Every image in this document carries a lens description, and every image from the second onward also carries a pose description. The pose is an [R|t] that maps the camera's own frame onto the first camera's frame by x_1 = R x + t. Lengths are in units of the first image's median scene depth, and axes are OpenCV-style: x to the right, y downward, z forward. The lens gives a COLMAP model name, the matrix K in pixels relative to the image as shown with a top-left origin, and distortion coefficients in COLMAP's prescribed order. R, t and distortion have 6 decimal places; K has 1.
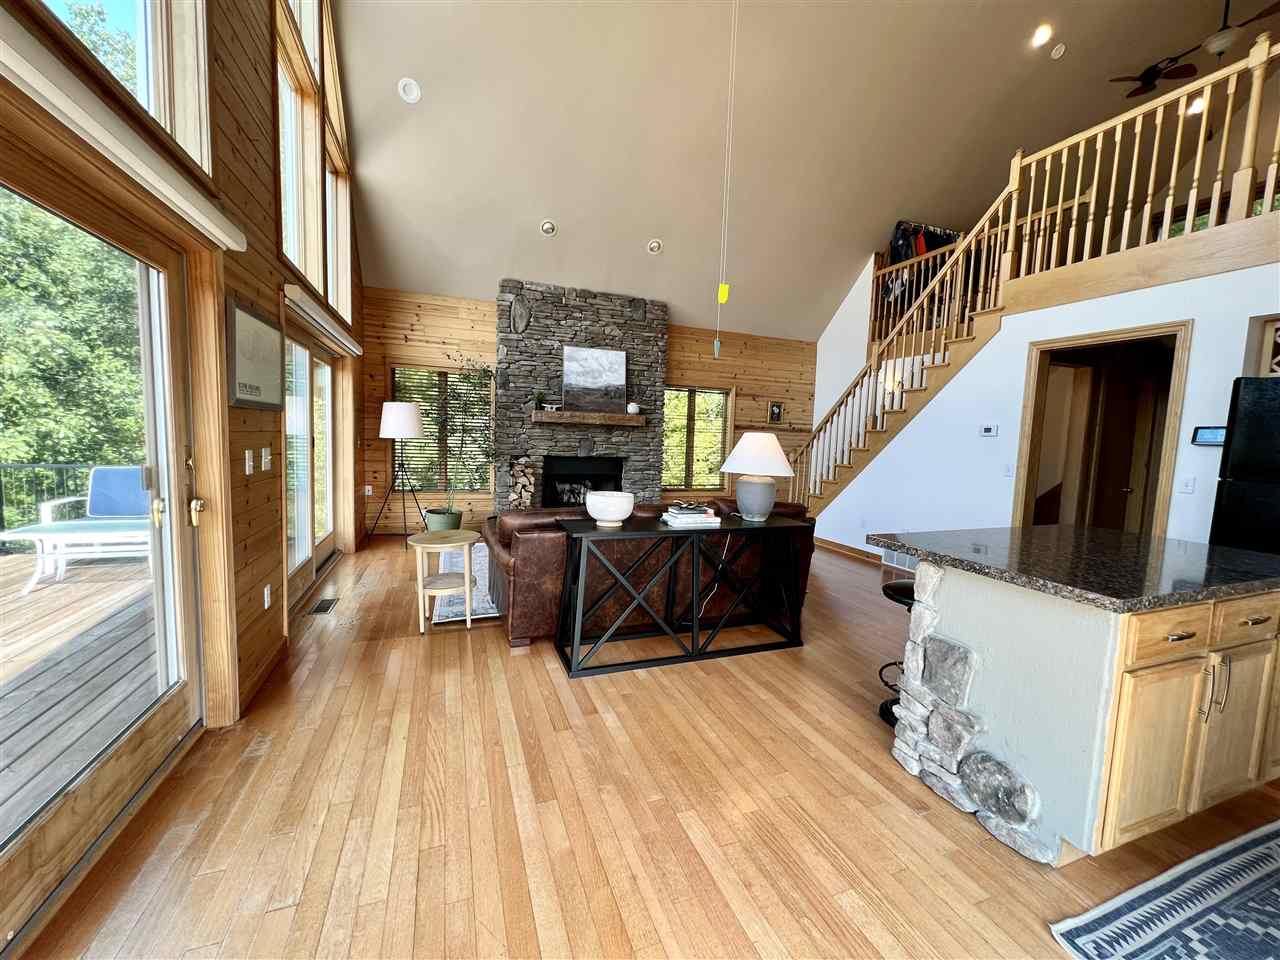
lens RADIAL K [[511.4, 0, 641.2], [0, 511.4, 479.7], [0, 0, 1]] dist [-0.001960, 0.000555]
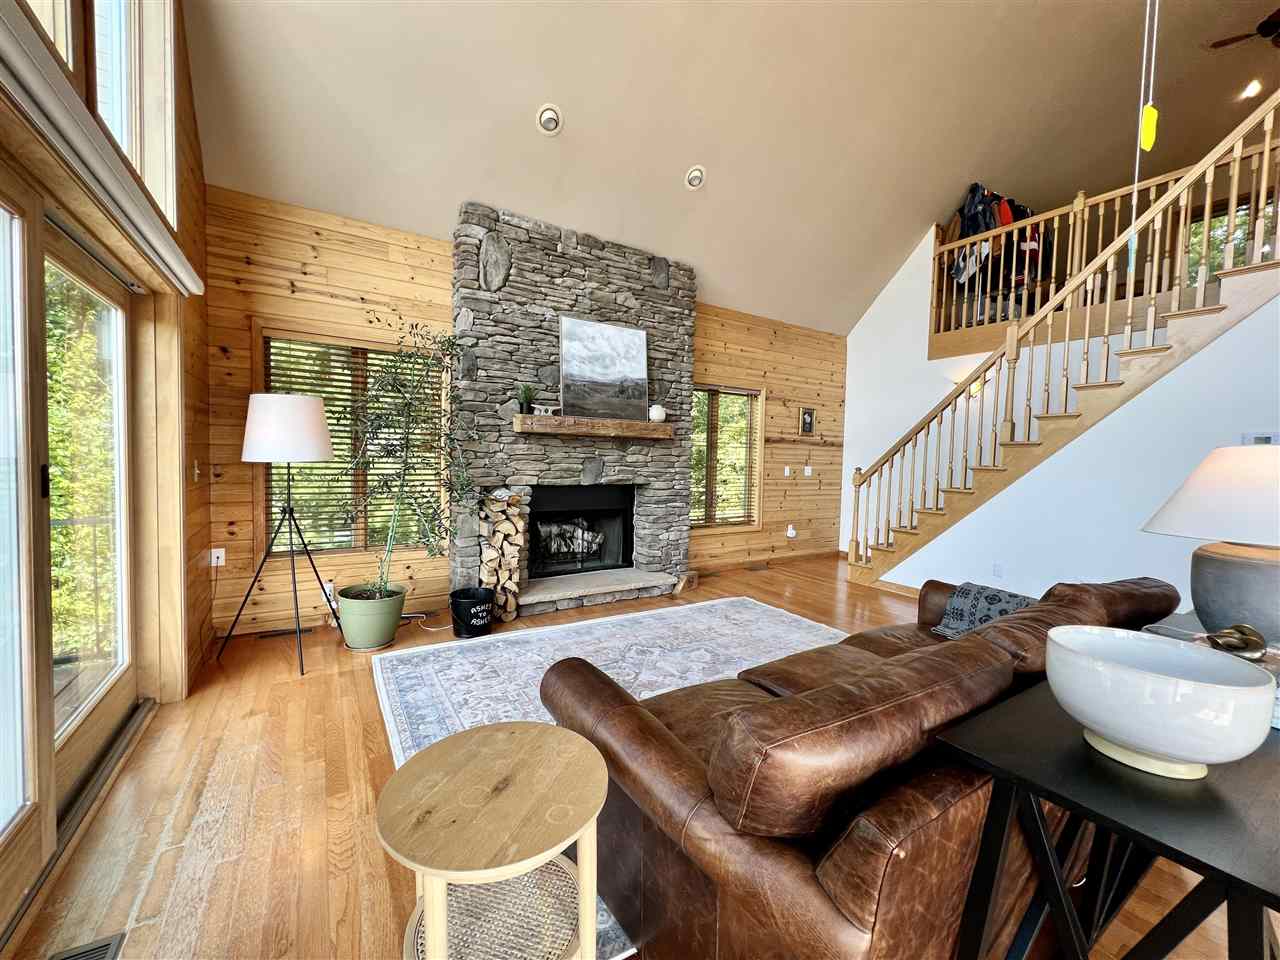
lens RADIAL K [[511.4, 0, 641.2], [0, 511.4, 479.7], [0, 0, 1]] dist [-0.001960, 0.000555]
pose [[0.979309, -0.019857, 0.201392, -0.190387], [0.026064, 0.999262, -0.028214, -0.033302], [-0.200683, 0.032880, 0.979104, 0.356109]]
